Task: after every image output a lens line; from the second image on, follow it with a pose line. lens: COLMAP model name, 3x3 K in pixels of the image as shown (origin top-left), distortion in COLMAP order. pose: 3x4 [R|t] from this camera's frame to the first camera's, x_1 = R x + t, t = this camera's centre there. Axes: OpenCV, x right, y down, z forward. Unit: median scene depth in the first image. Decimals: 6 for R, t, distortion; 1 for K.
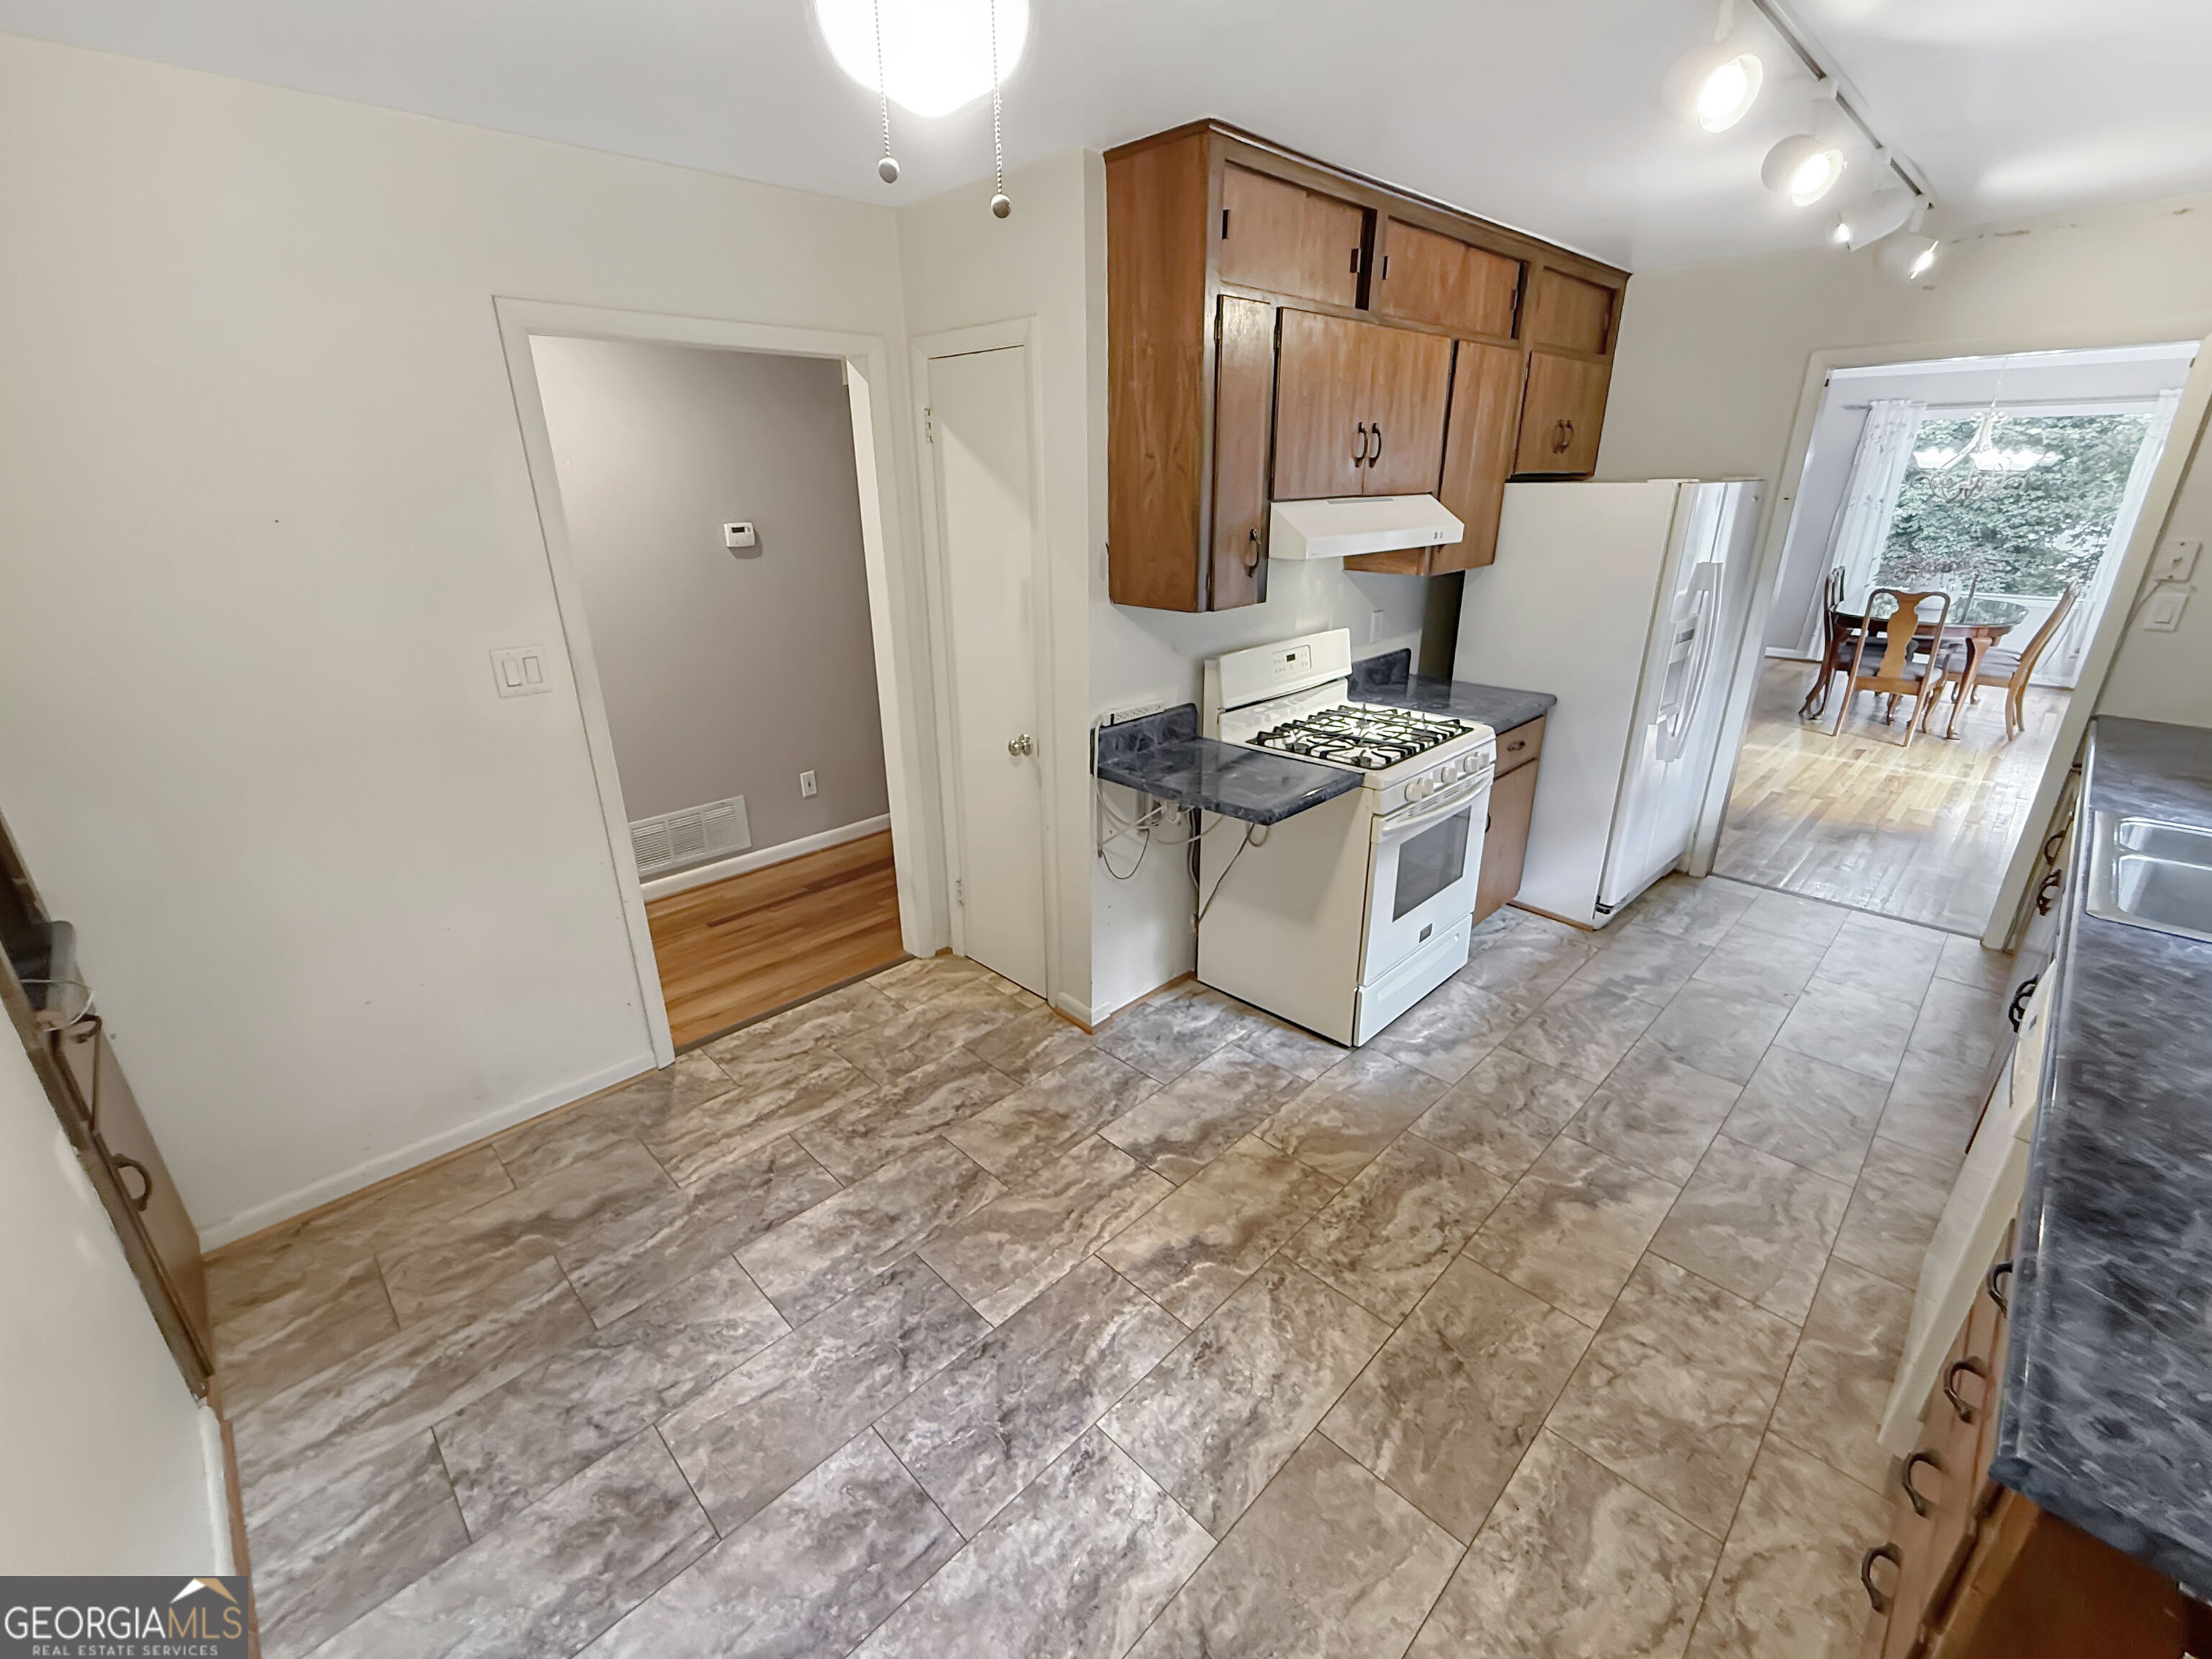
lens RADIAL K [[930.6, 0, 1106.0], [0, 930.6, 829.5], [0, 0, 1]] dist [-0.000051, -0.002767]
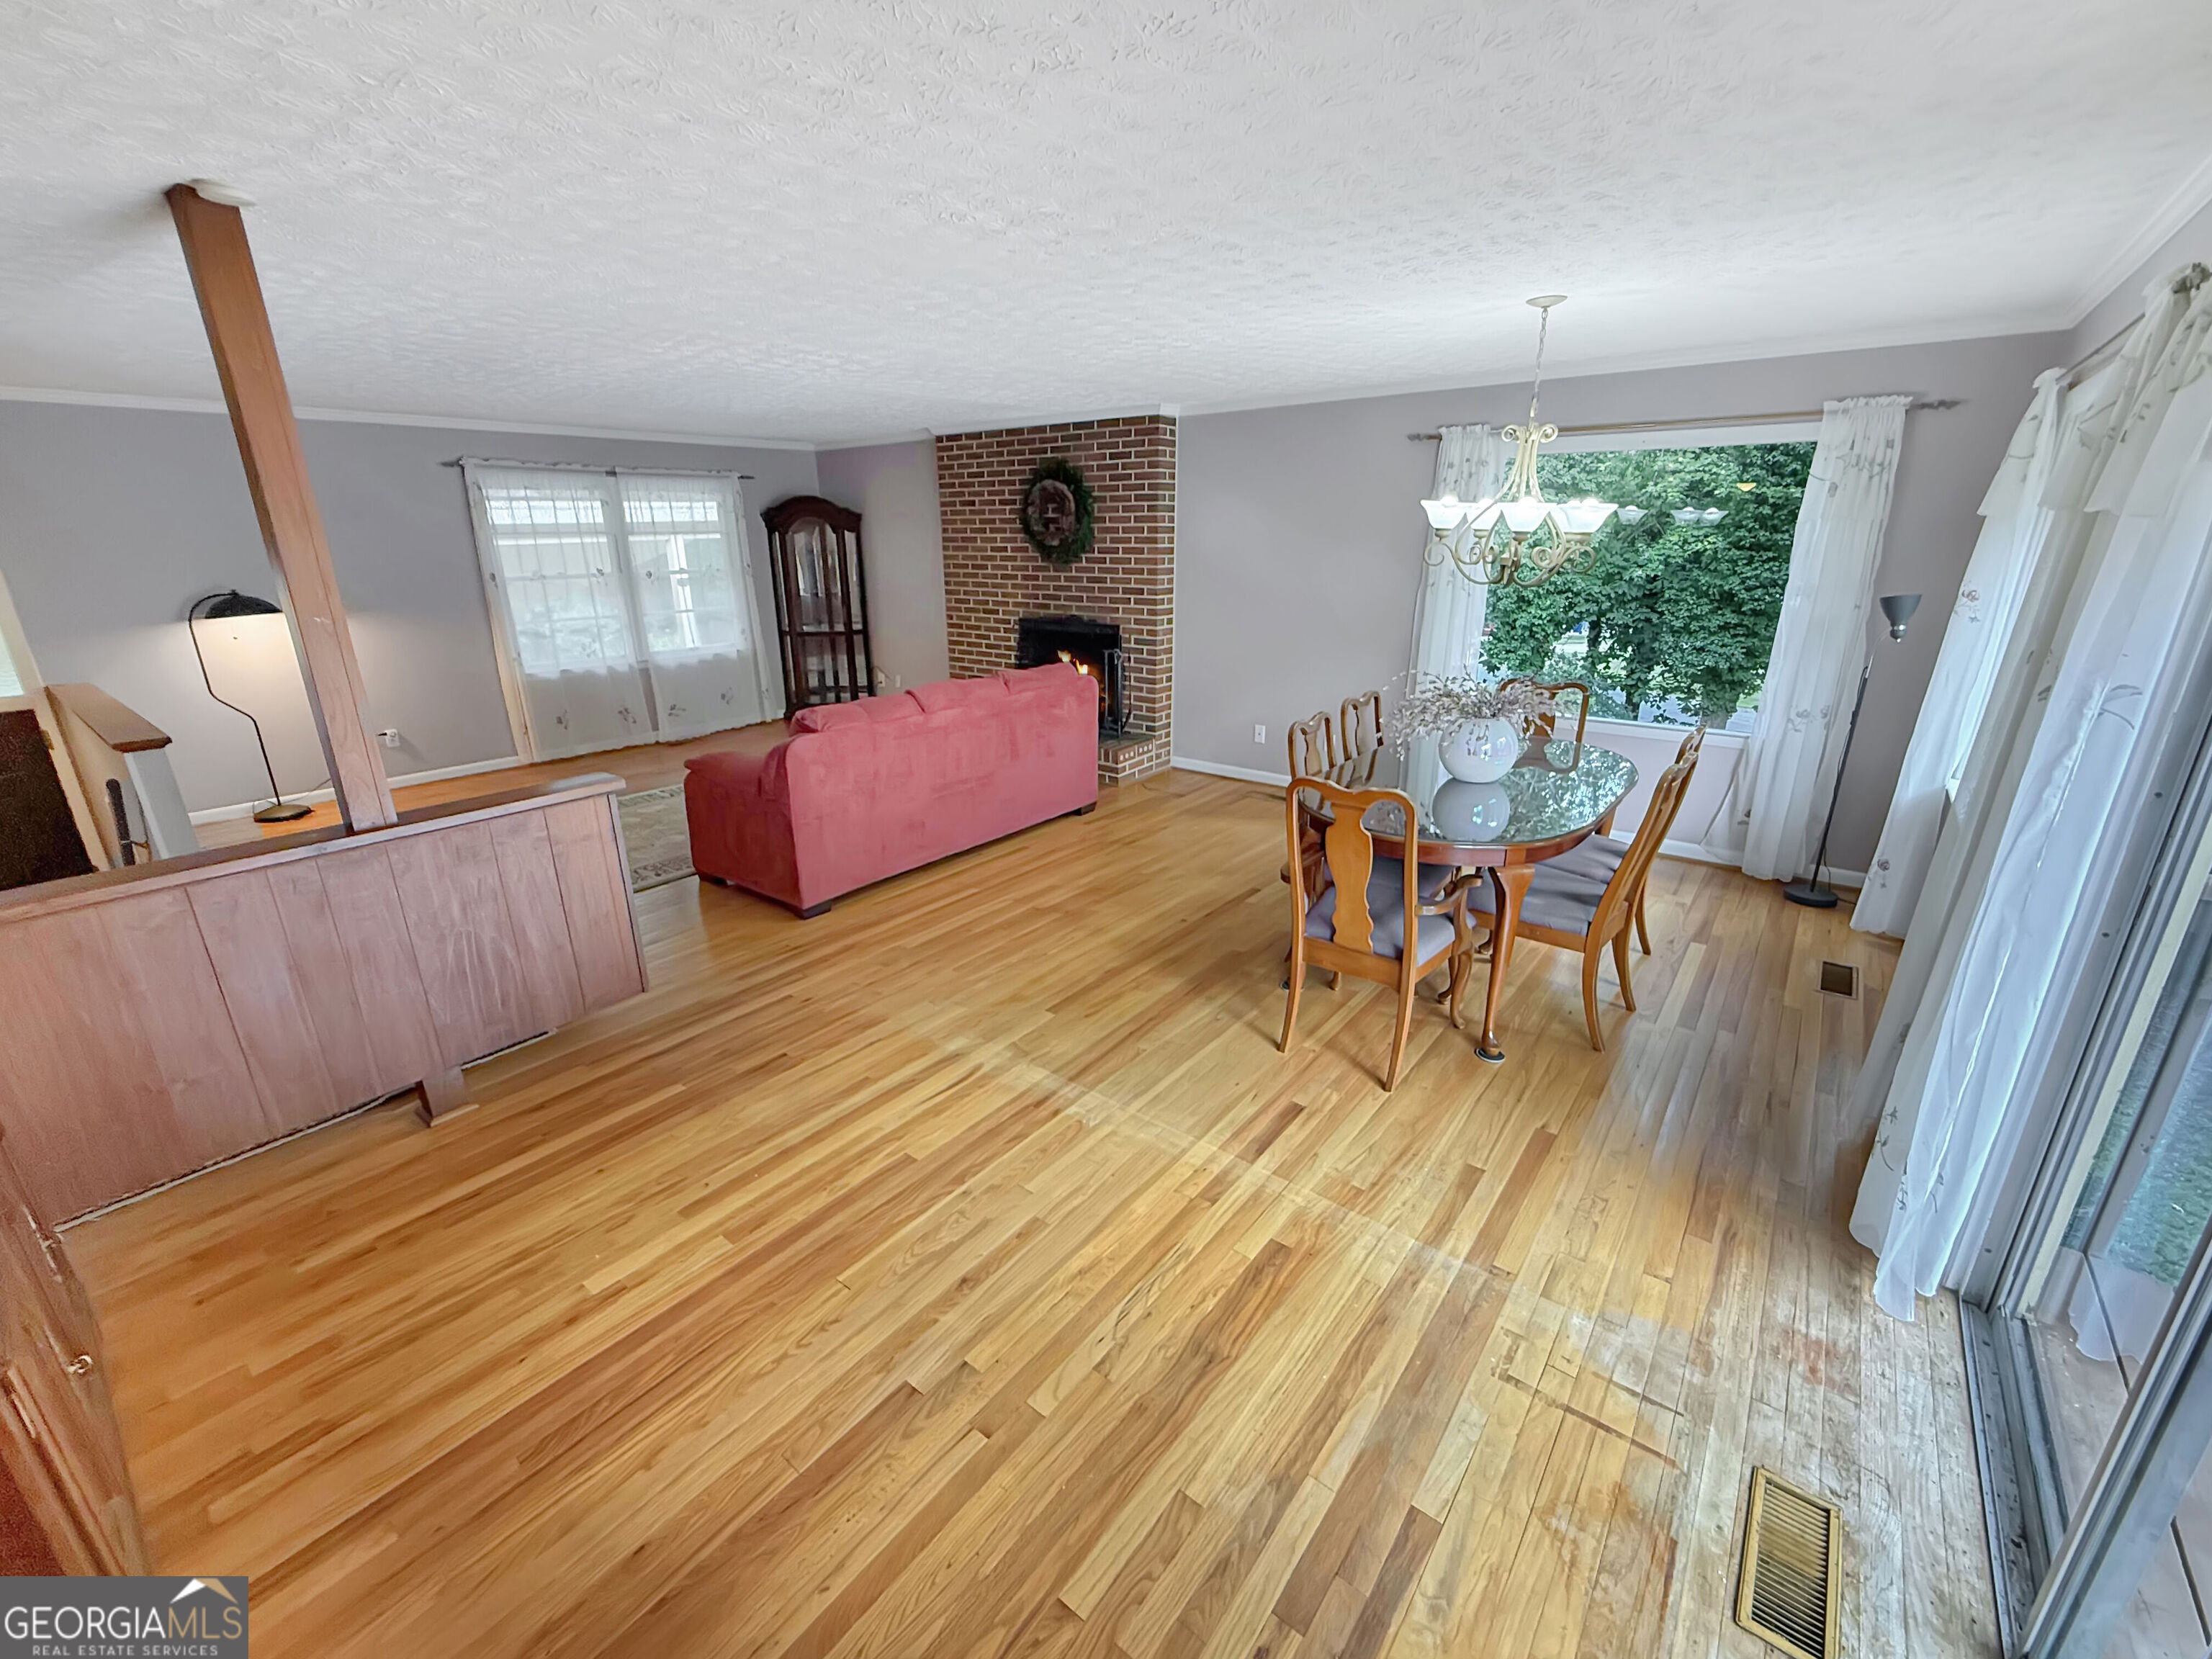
lens RADIAL K [[930.6, 0, 1106.0], [0, 930.6, 829.5], [0, 0, 1]] dist [-0.000051, -0.002767]
pose [[0.990918, -0.035263, 0.129760, 0.233471], [0.041979, 0.997897, -0.049389, -0.074192], [-0.127745, 0.054388, 0.990315, 0.188371]]
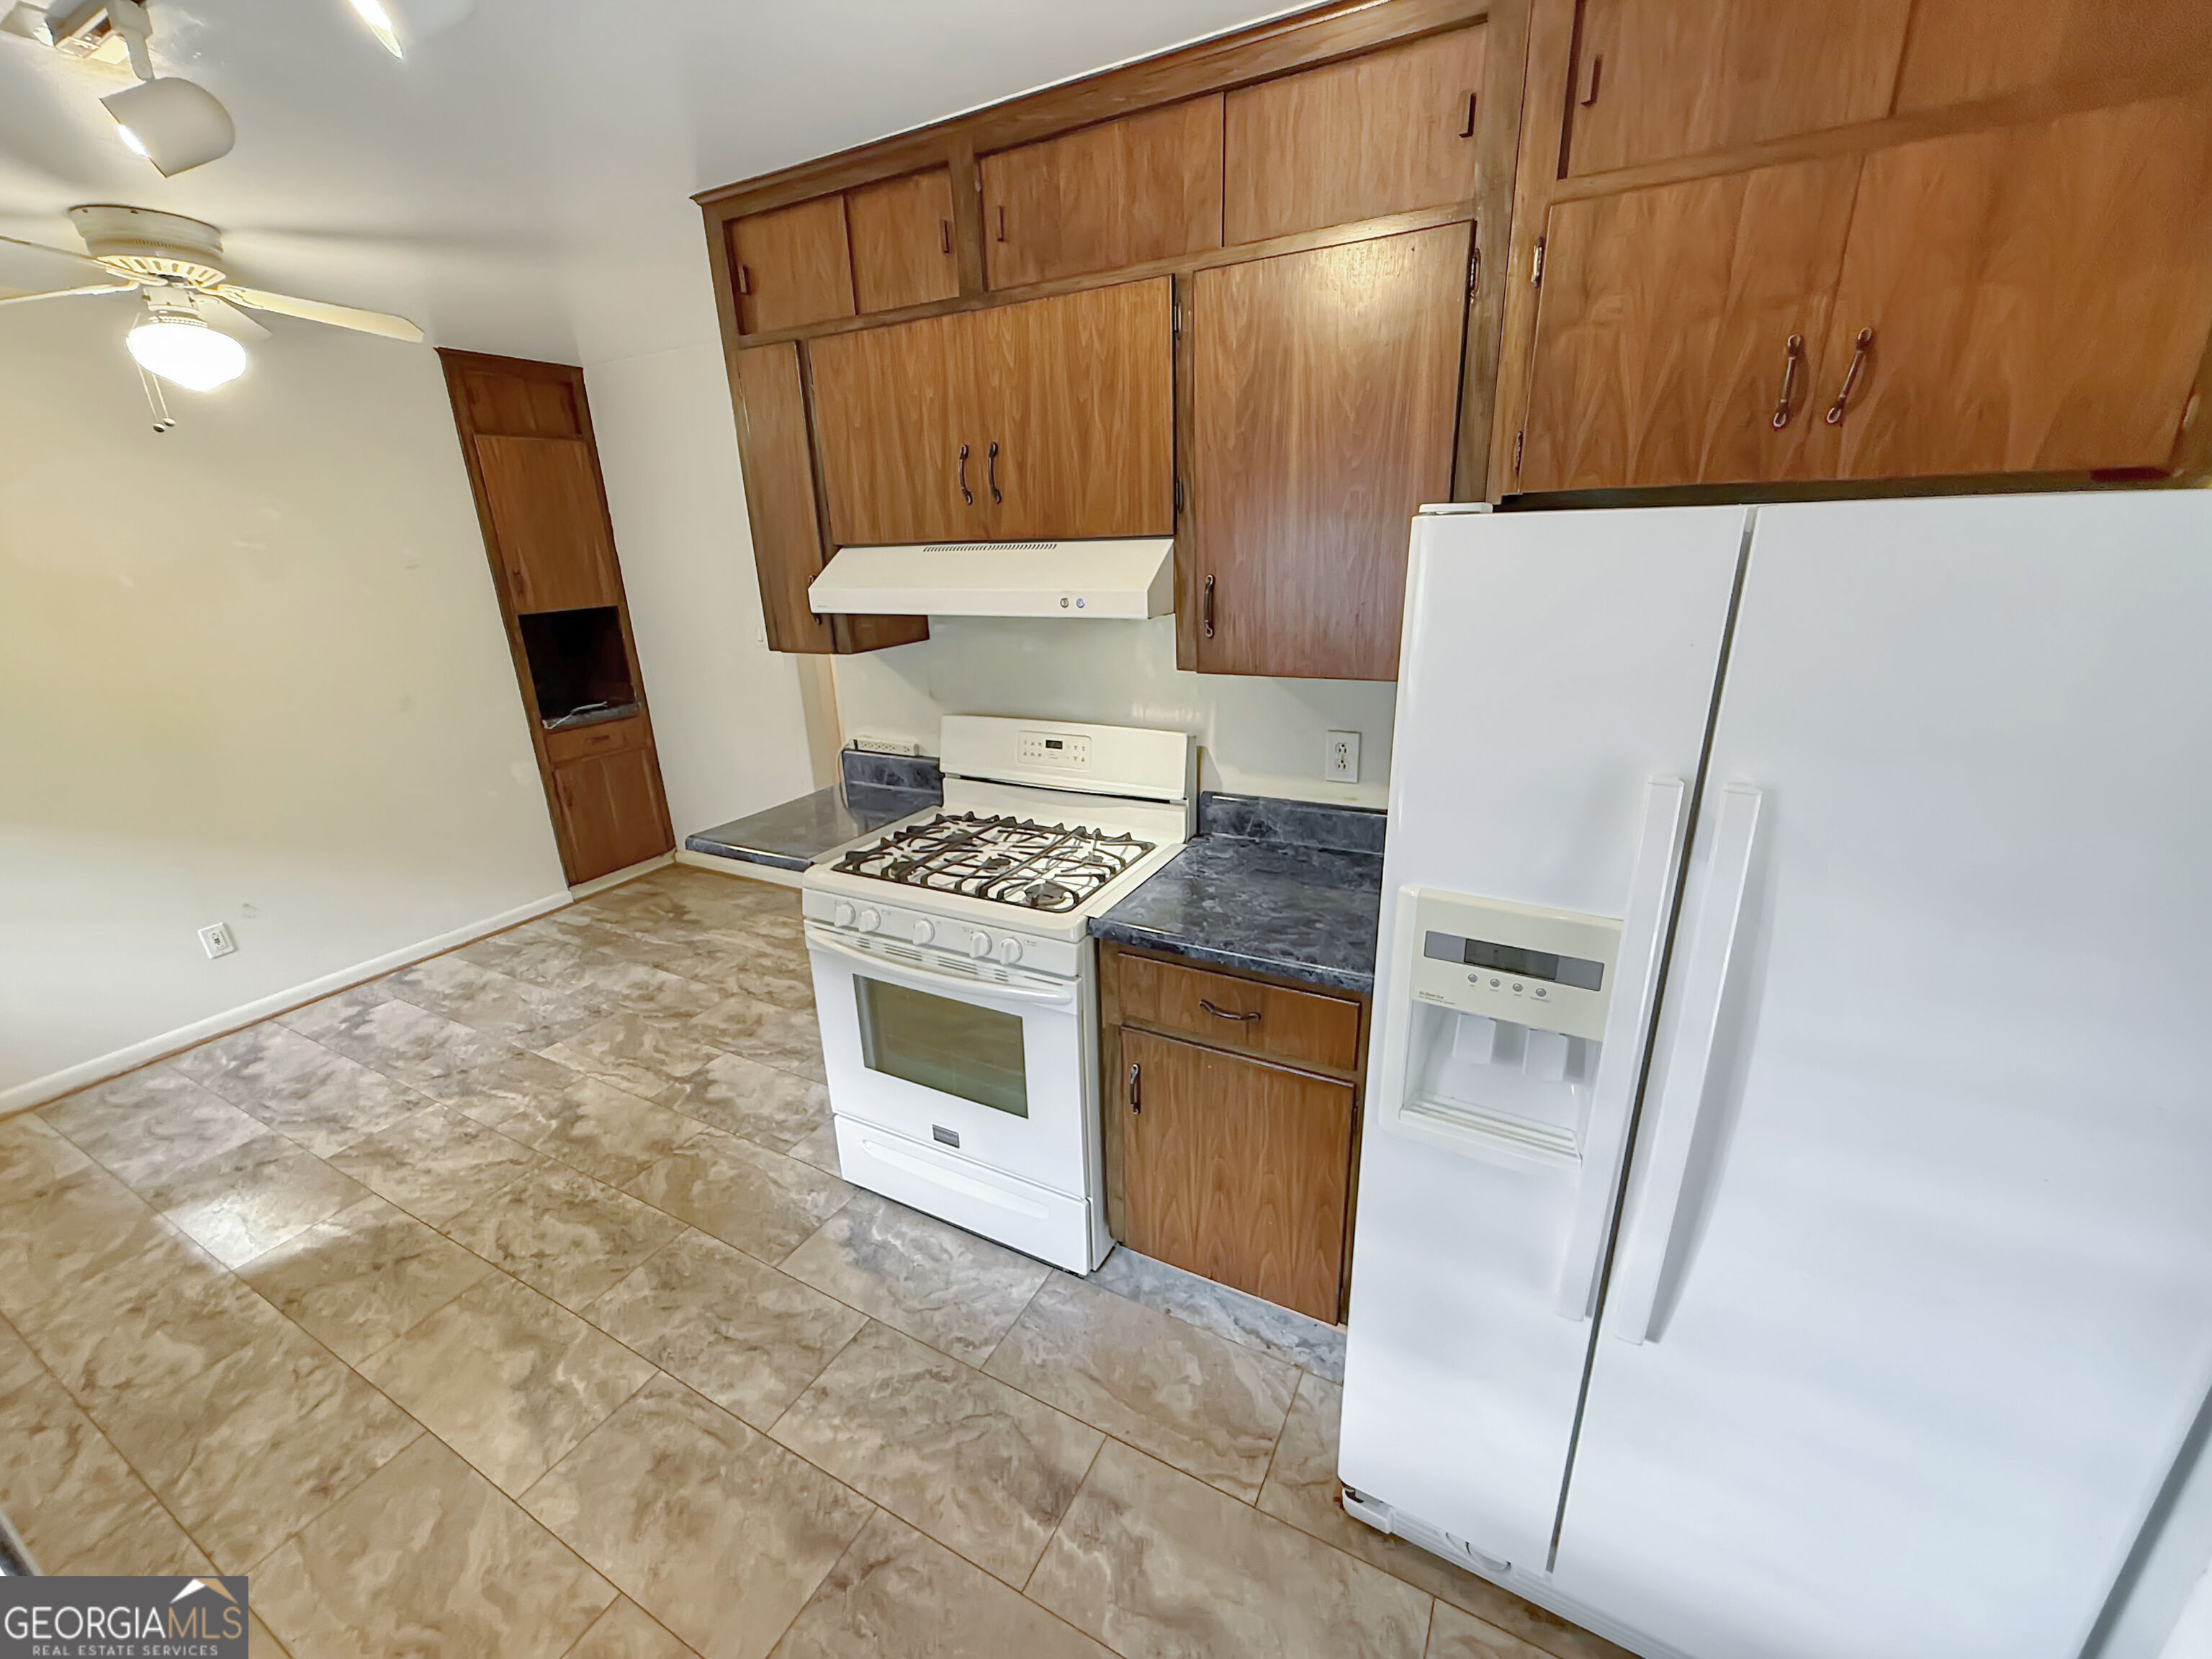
lens RADIAL K [[893.0, 0, 1106.0], [0, 893.0, 829.5], [0, 0, 1]] dist [-0.001965, 0.000354]
pose [[0.293482, 0.306030, -0.905657, 1.249538], [-0.315427, 0.925318, 0.210459, -0.395332], [0.902427, 0.223902, 0.368094, 1.065678]]
